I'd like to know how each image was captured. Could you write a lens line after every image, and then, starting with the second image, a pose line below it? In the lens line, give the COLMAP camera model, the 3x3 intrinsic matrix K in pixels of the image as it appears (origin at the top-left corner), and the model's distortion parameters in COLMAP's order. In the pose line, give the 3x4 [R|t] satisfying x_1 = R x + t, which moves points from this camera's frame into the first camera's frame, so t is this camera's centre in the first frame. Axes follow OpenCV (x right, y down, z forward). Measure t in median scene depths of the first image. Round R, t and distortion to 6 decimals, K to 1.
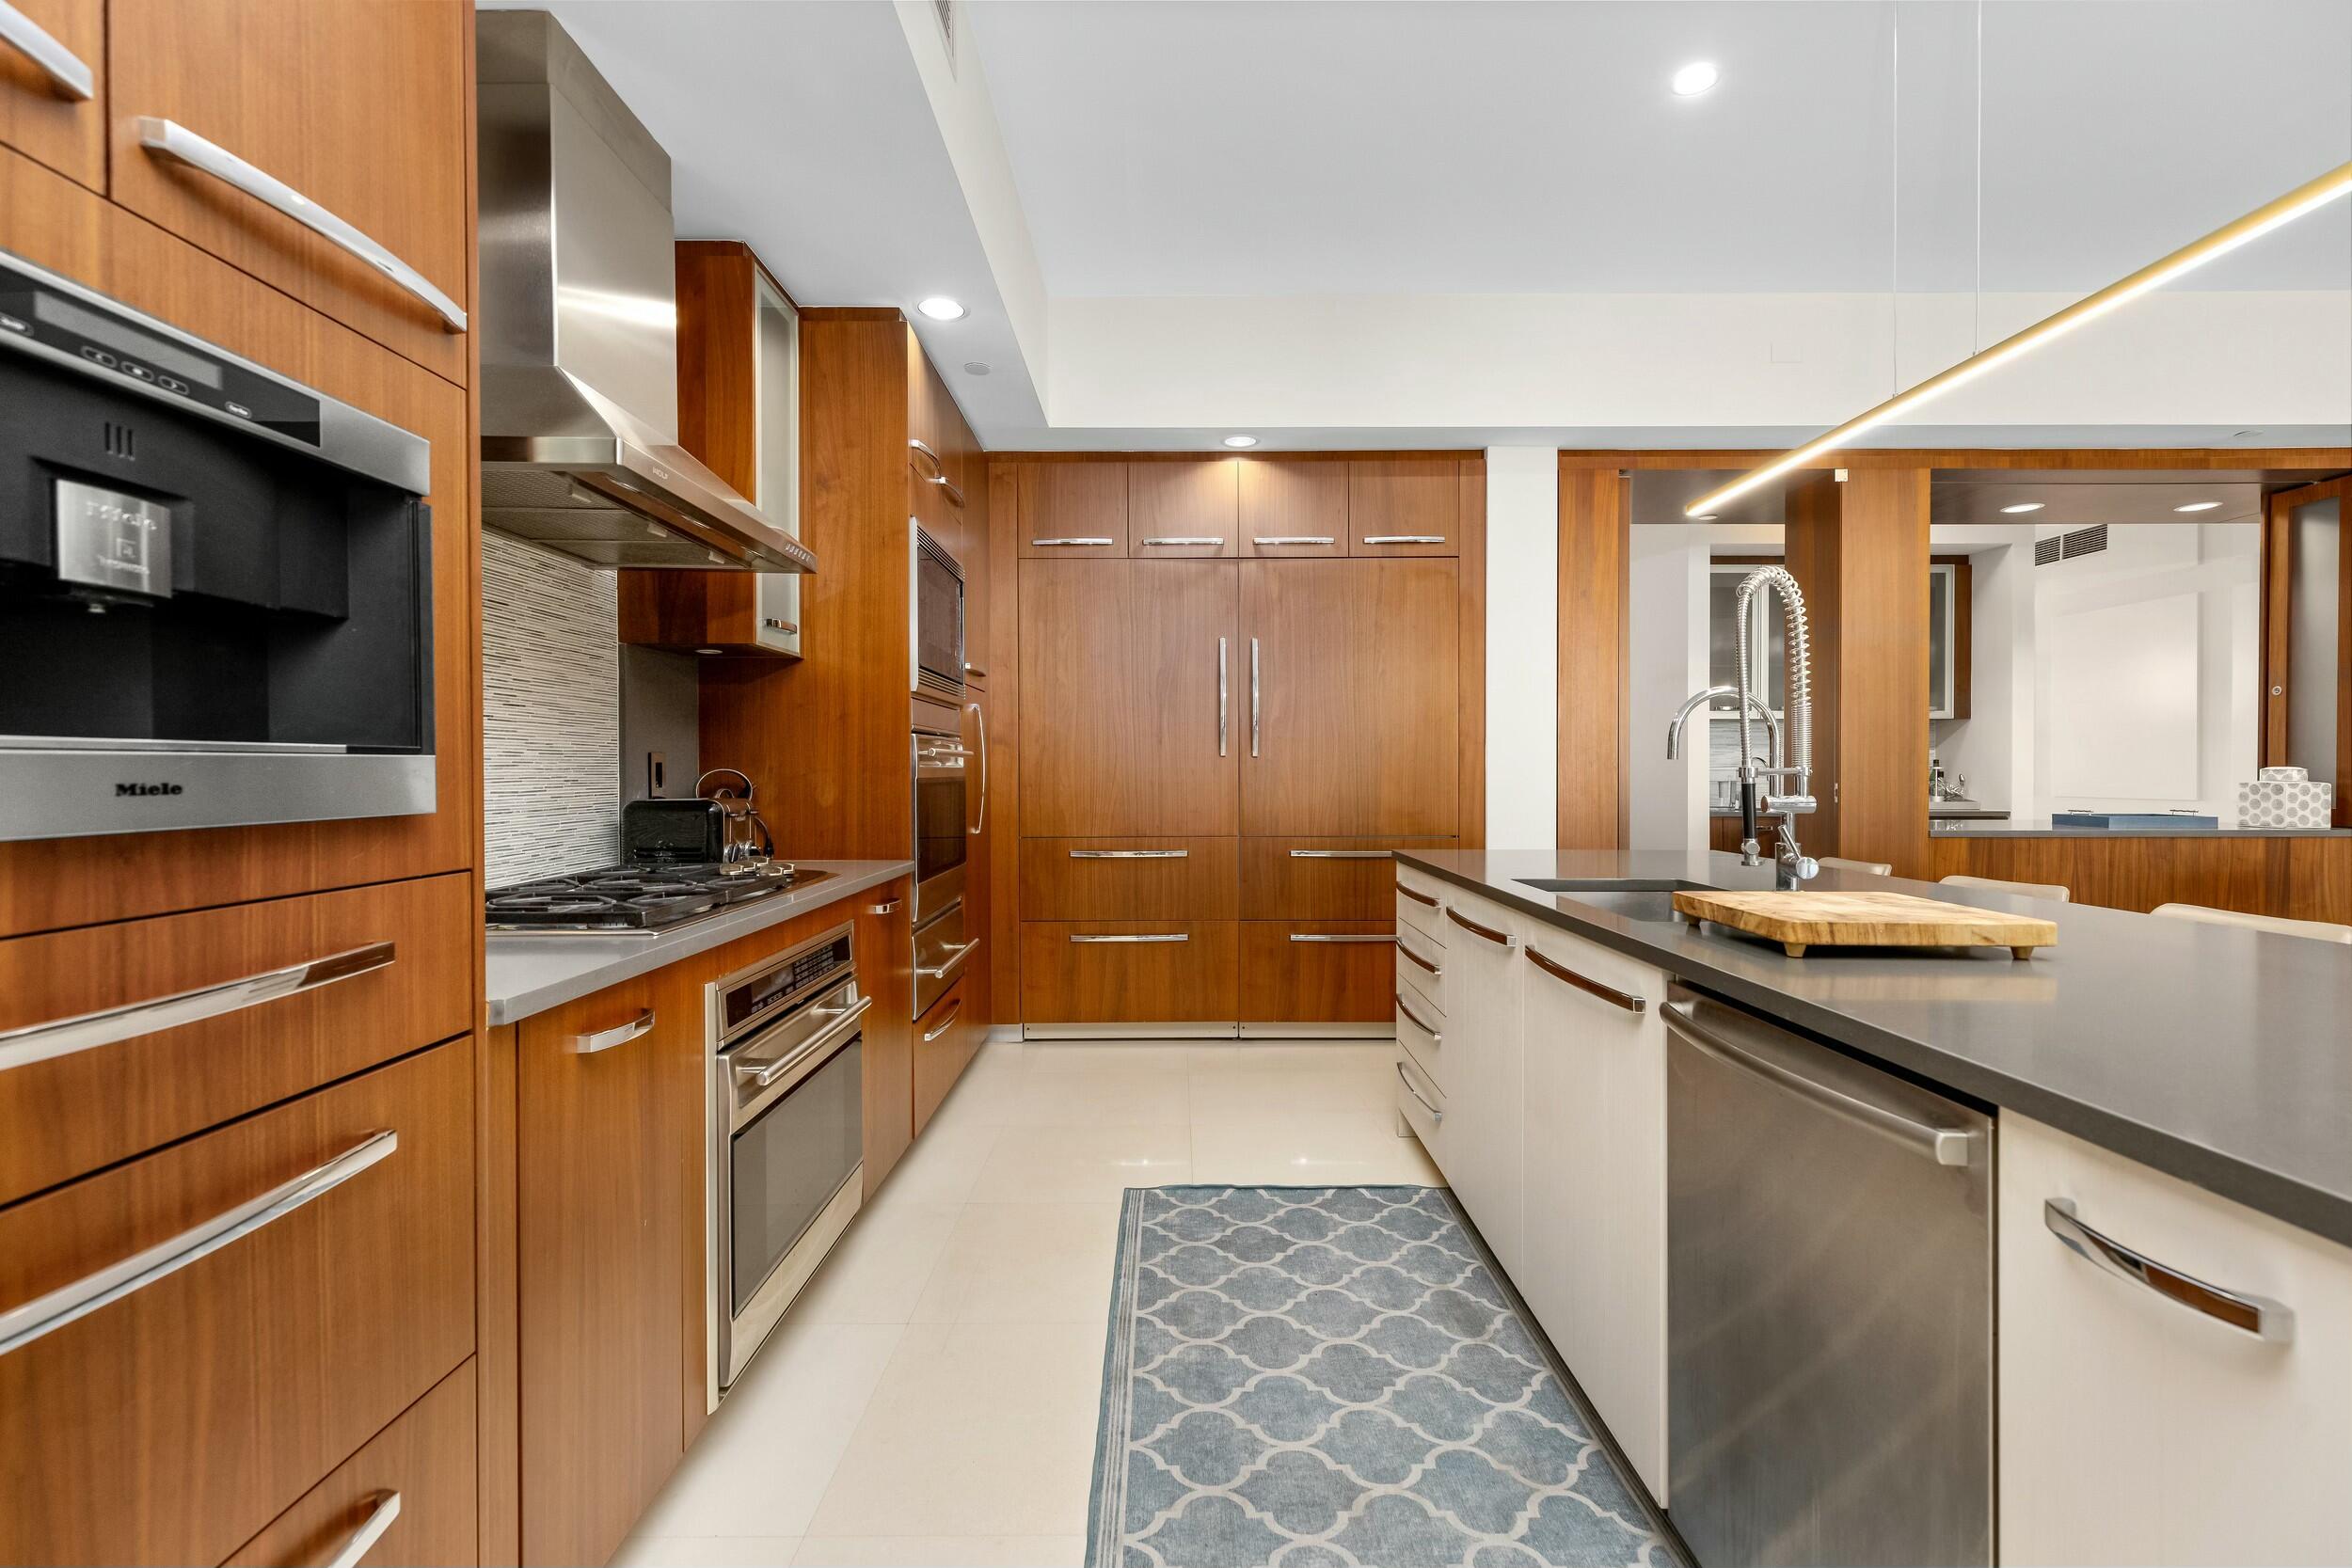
lens RADIAL K [[1064.2, 0, 1183.9], [0, 1064.2, 773.2], [0, 0, 1]] dist [-0.000444, 0.000628]
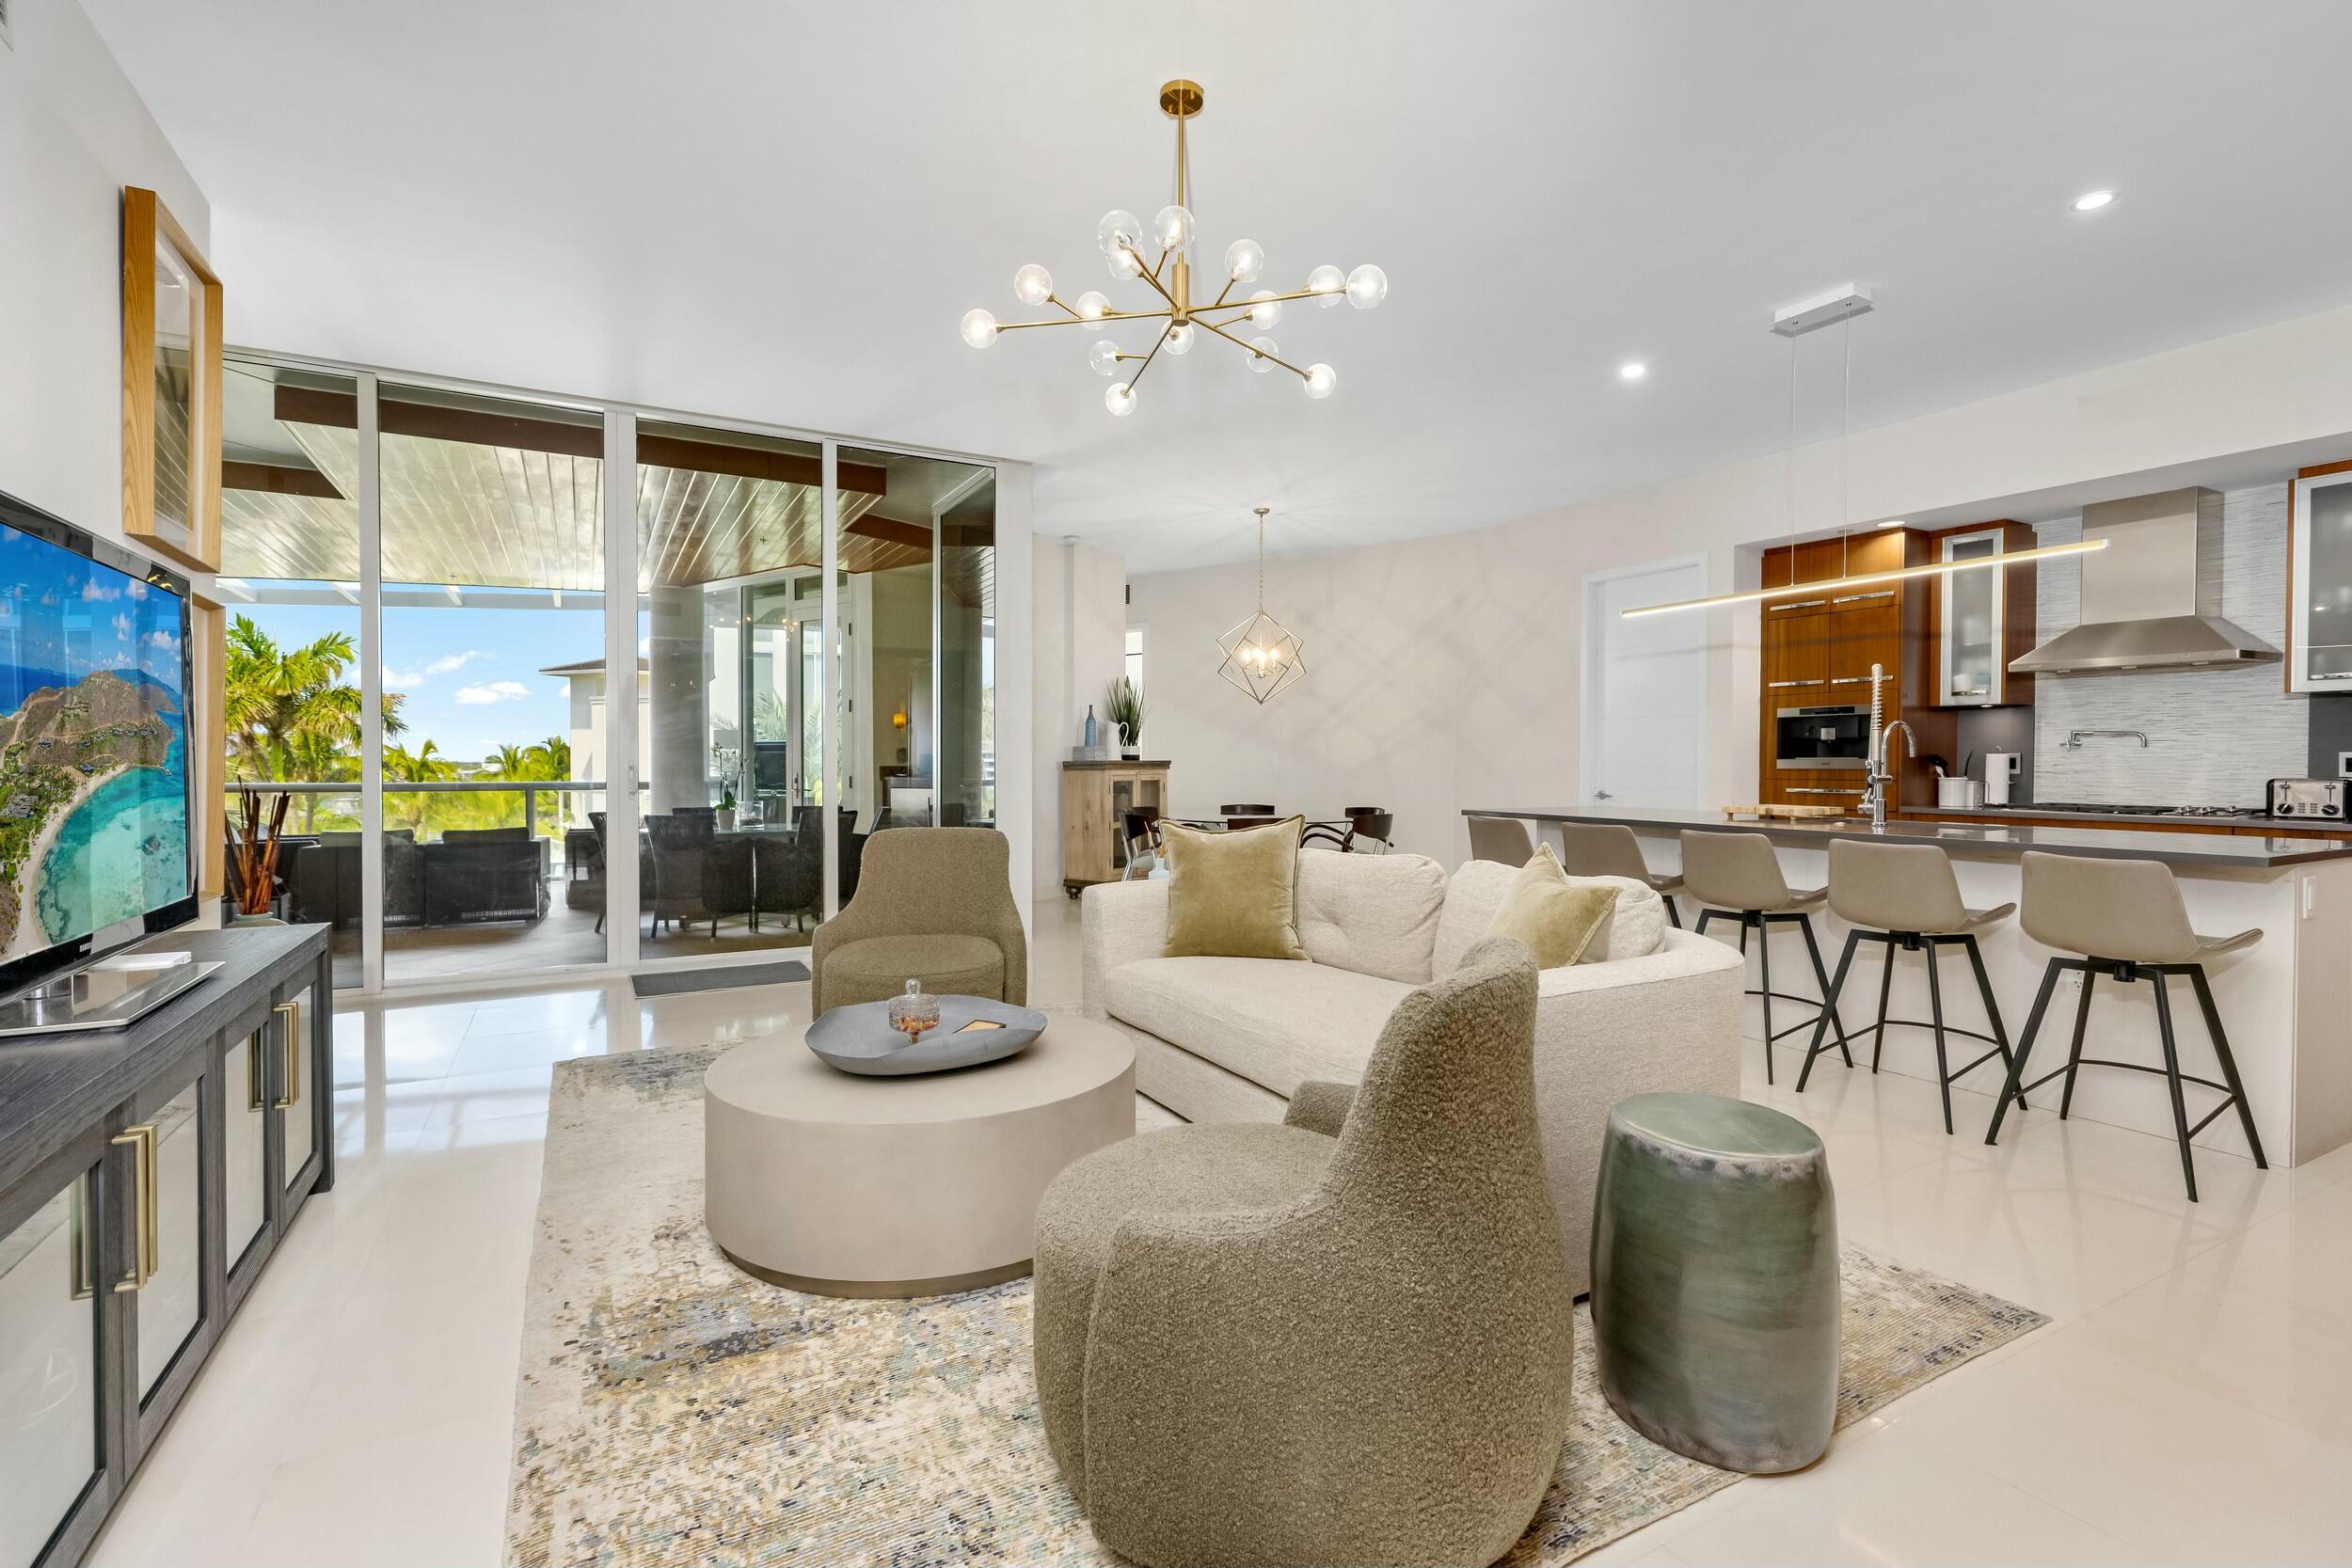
lens RADIAL K [[1064.2, 0, 1180.4], [0, 1064.2, 800.5], [0, 0, 1]] dist [-0.000444, 0.000628]
pose [[-0.876415, 0.020286, -0.481129, 1.287110], [0.001929, 0.999252, 0.038618, -0.006501], [0.481552, 0.032918, -0.875799, 1.017749]]
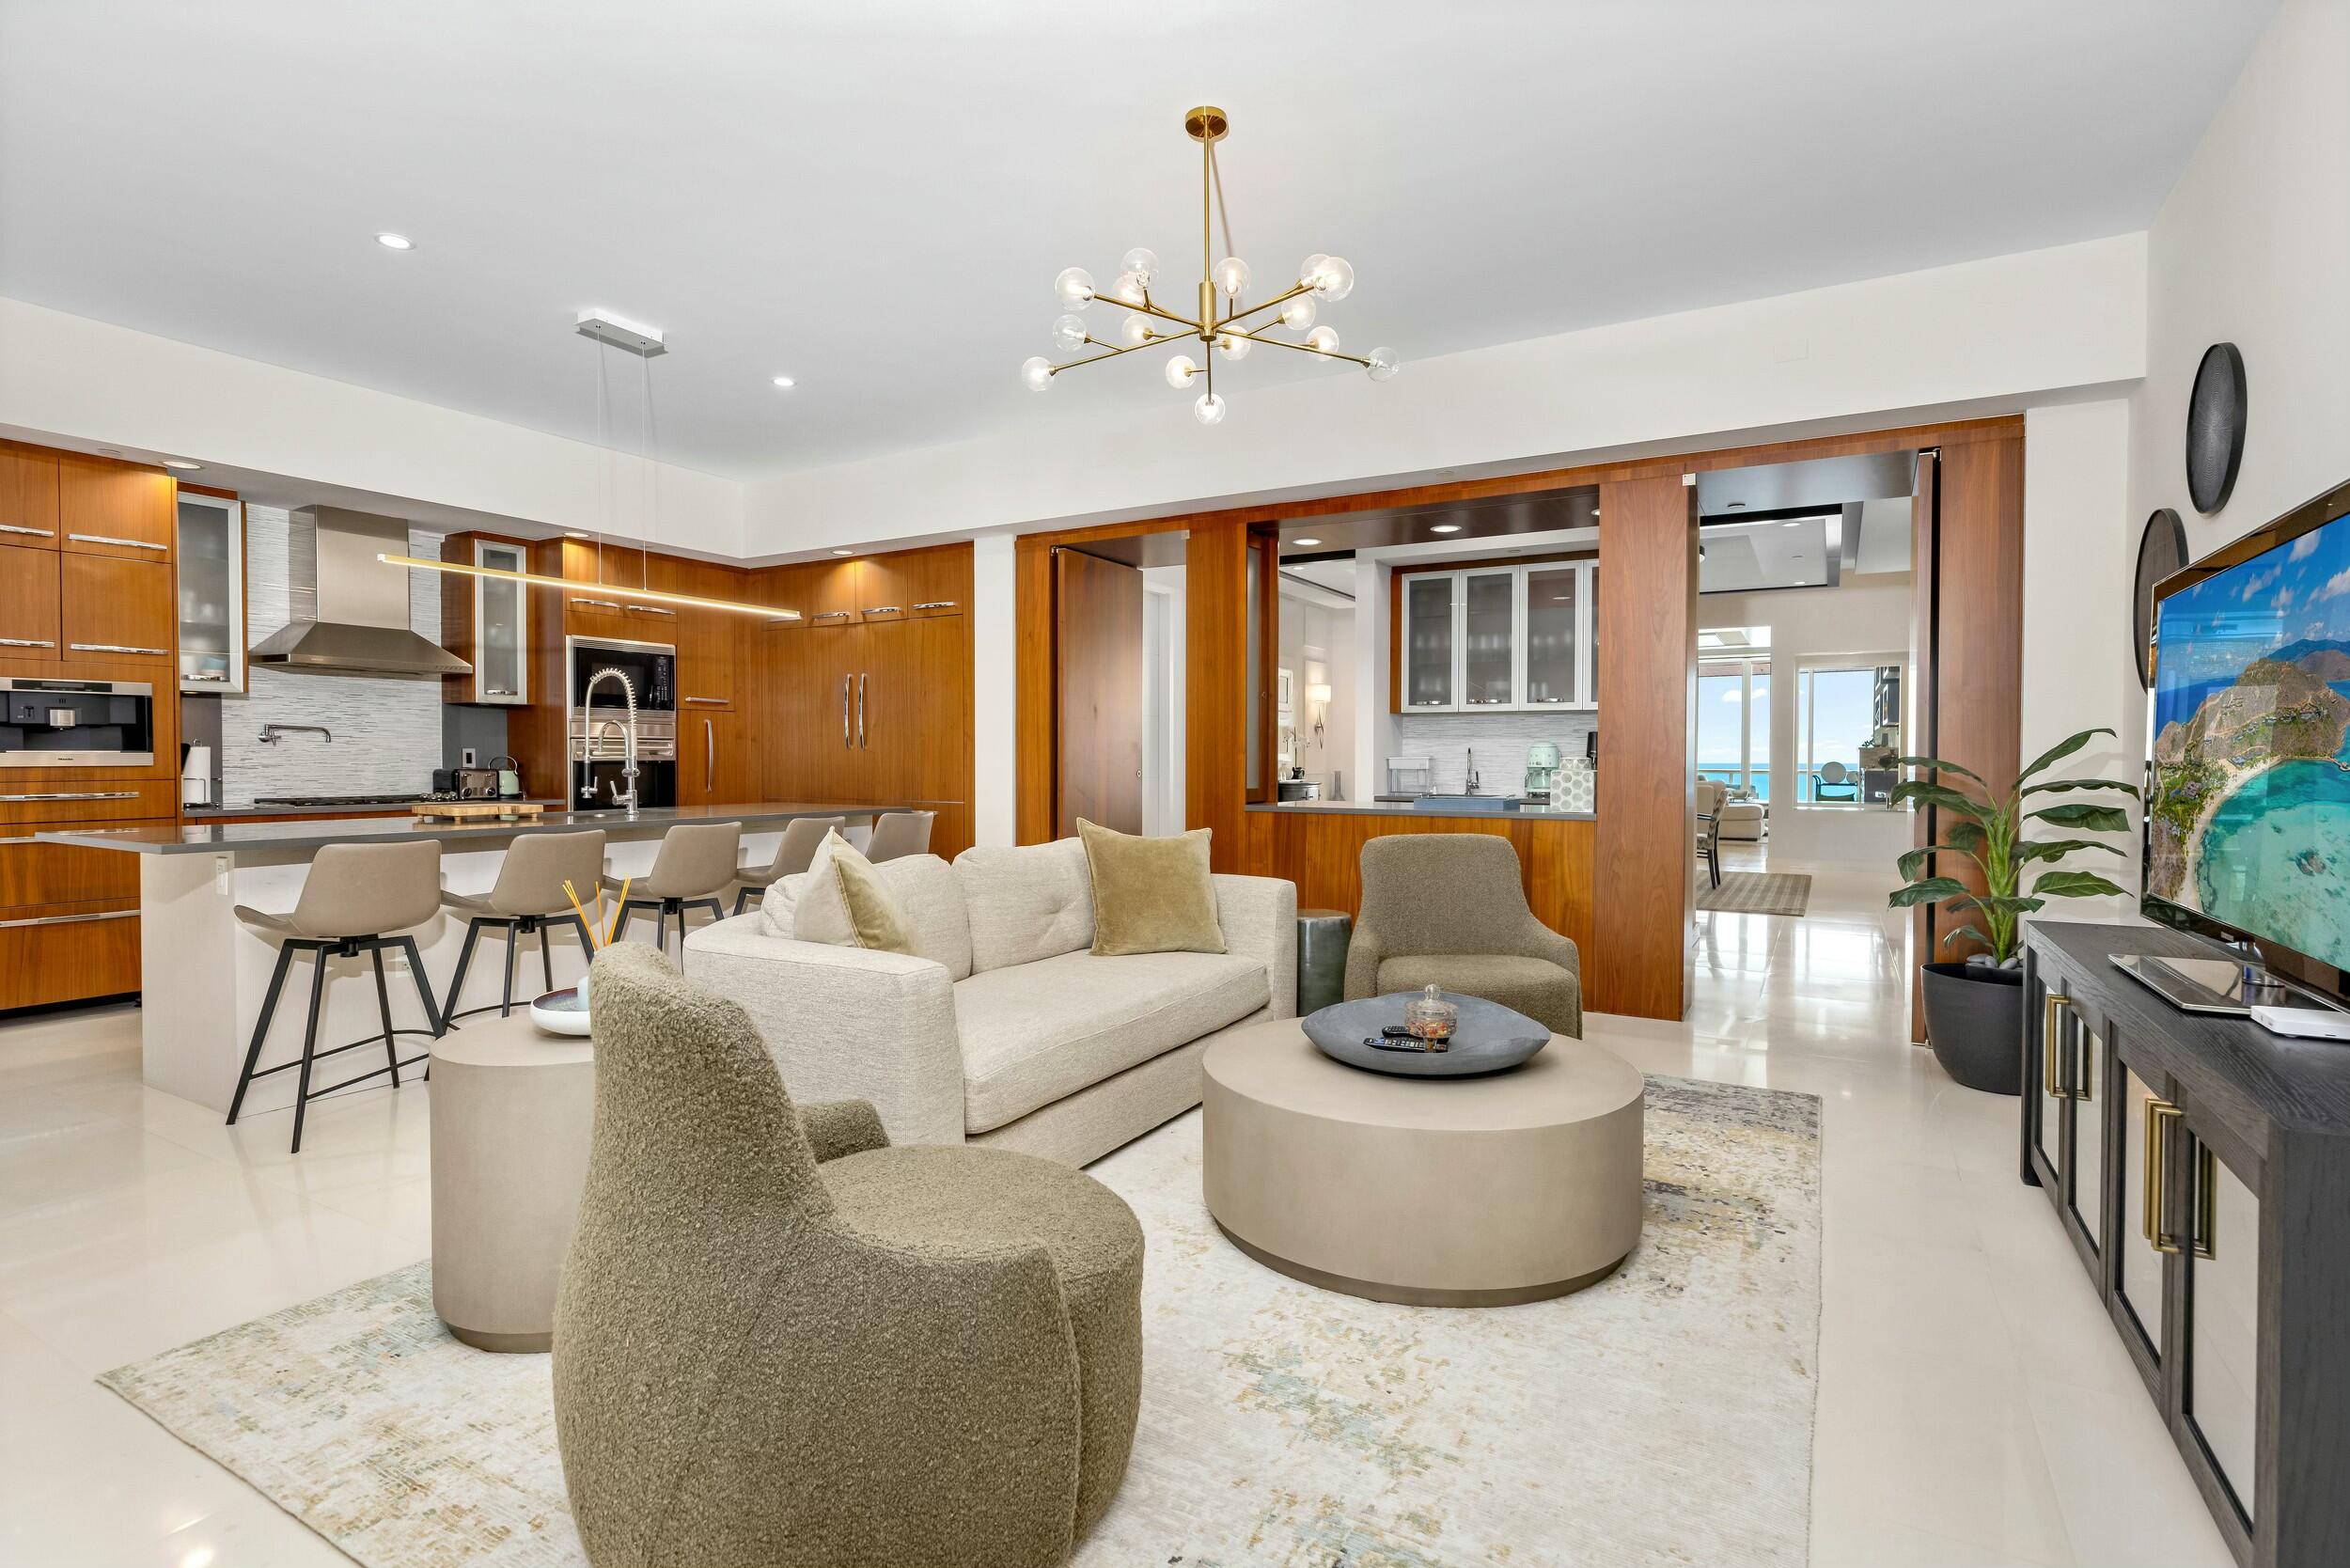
lens RADIAL K [[1141.9, 0, 1170.5], [0, 1141.9, 782.6], [0, 0, 1]] dist [-0.003302, 0.001254]
pose [[0.861023, 0.014433, -0.508361, 1.328334], [-0.004032, 0.999760, 0.021556, -0.003293], [0.508550, -0.016510, 0.860874, -0.234204]]
